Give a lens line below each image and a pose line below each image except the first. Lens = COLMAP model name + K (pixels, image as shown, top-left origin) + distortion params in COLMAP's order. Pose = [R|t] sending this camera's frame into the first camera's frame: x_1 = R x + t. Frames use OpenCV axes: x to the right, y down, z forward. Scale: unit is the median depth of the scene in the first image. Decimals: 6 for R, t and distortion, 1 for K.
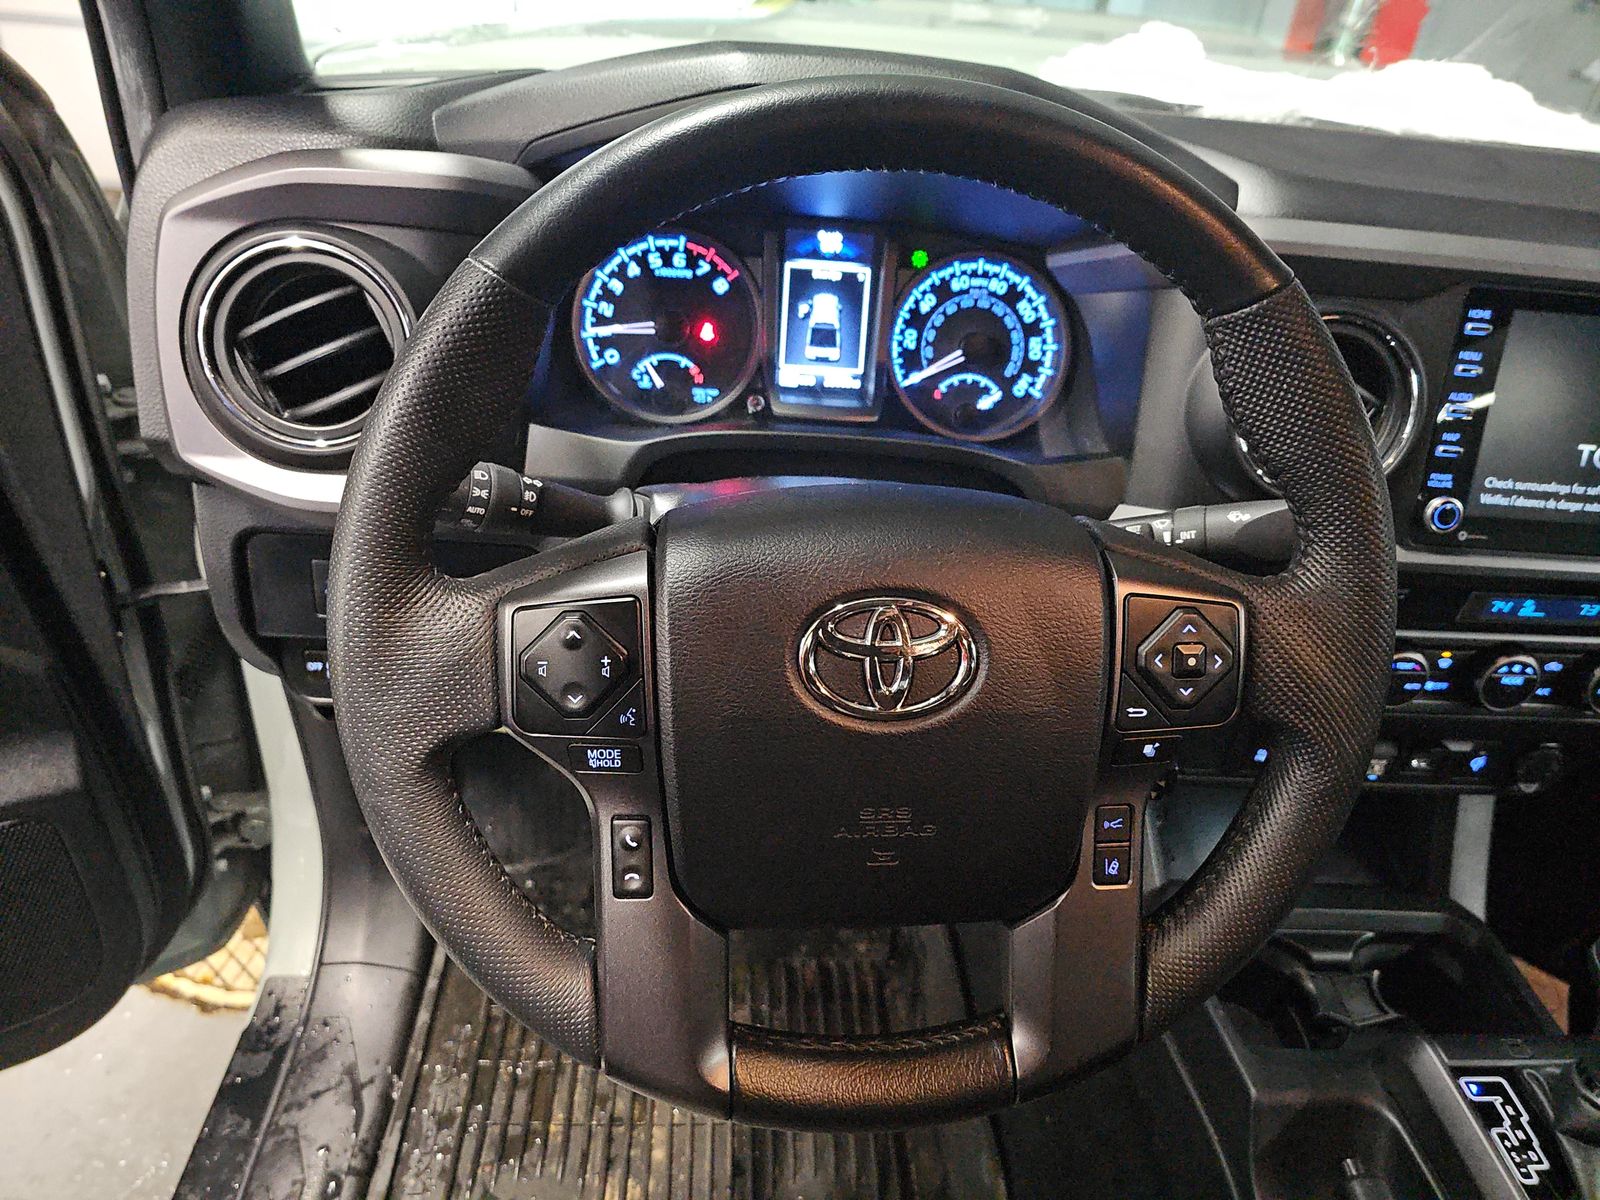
lens RADIAL K [[1055.5, 0, 803.7], [0, 1055.5, 607.6], [0, 0, 1]] dist [0.051176, 0.000271]
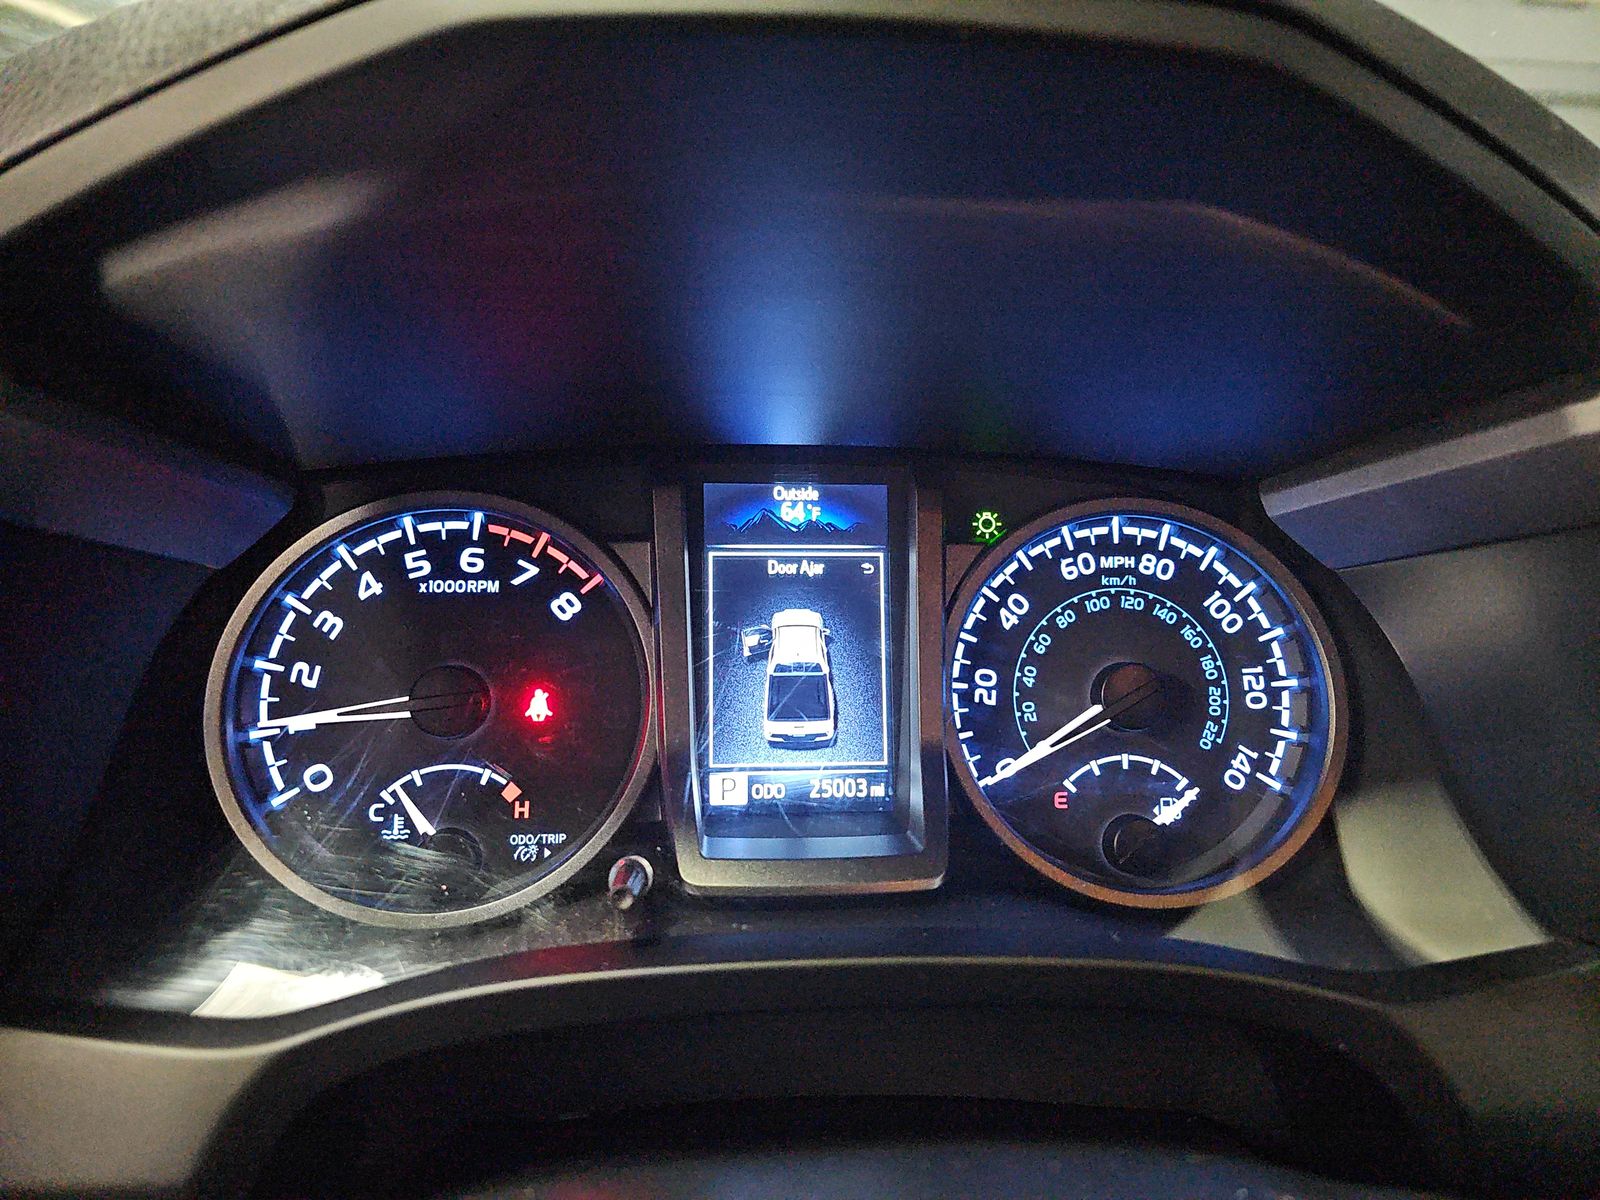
lens RADIAL K [[1055.5, 0, 800.6], [0, 1055.5, 598.8], [0, 0, 1]] dist [0.051176, 0.000271]
pose [[0.997273, -0.070949, 0.020311, 0.013938], [0.073764, 0.949775, -0.304117, -0.157377], [0.002286, 0.304786, 0.952418, 0.555428]]
